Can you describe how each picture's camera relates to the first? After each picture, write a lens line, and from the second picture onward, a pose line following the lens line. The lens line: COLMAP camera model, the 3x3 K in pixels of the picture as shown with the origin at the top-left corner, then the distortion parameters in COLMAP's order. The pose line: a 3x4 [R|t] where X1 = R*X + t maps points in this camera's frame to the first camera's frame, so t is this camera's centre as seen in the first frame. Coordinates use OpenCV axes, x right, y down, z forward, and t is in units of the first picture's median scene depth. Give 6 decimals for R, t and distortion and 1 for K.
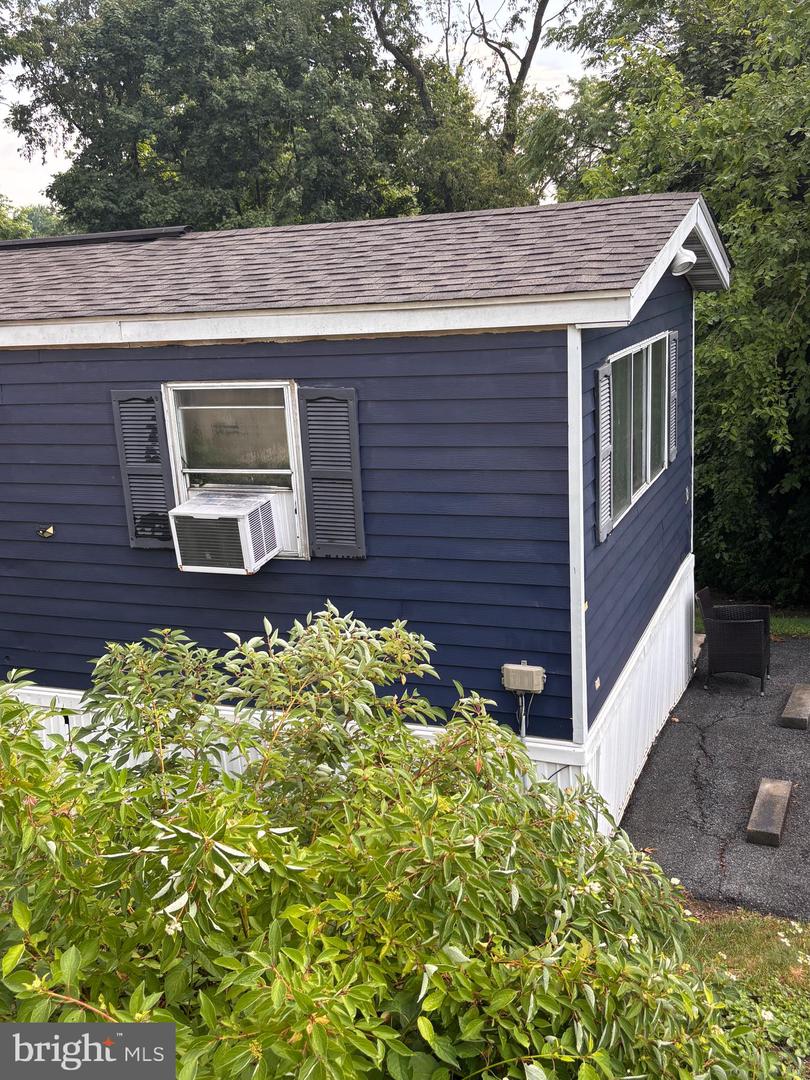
lens RADIAL K [[1072.5, 0, 401.8], [0, 1072.5, 544.1], [0, 0, 1]] dist [0.003047, 0.000000]
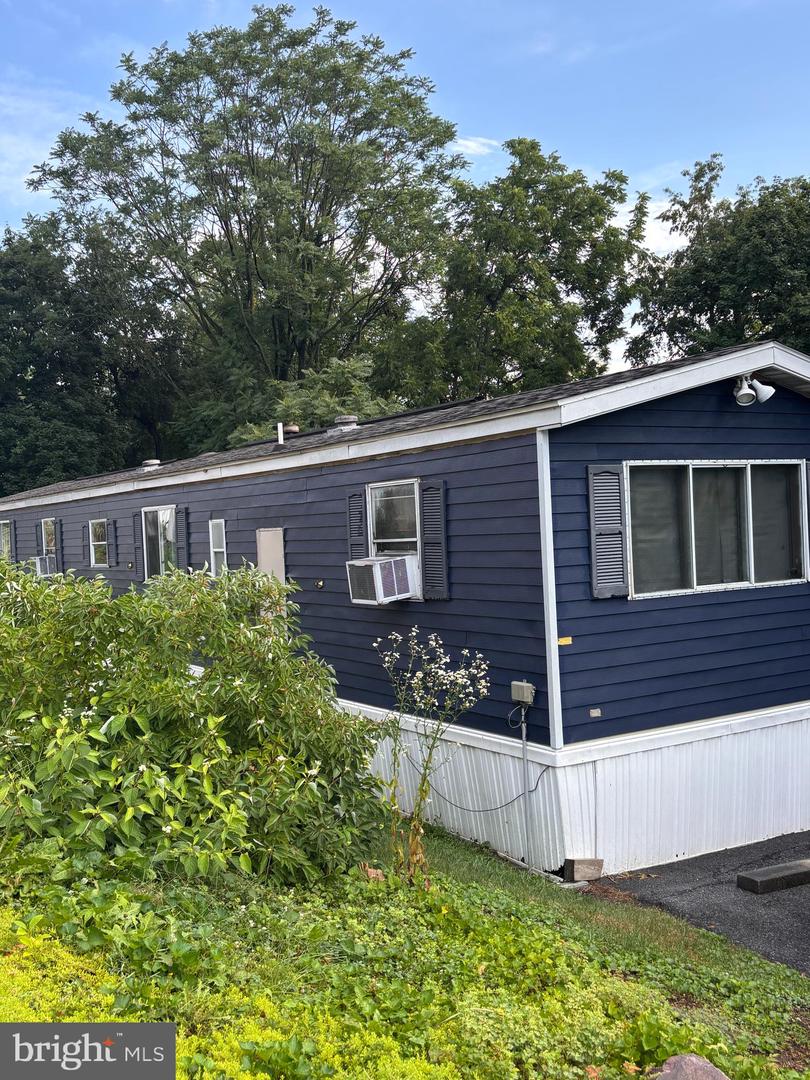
lens RADIAL K [[1072.5, 0, 407.4], [0, 1072.5, 532.7], [0, 0, 1]] dist [0.003047, 0.000000]
pose [[0.808199, 0.025538, -0.588355, 0.754738], [-0.149323, 0.975297, -0.162785, 0.165526], [0.569664, 0.219418, 0.792047, -0.172509]]
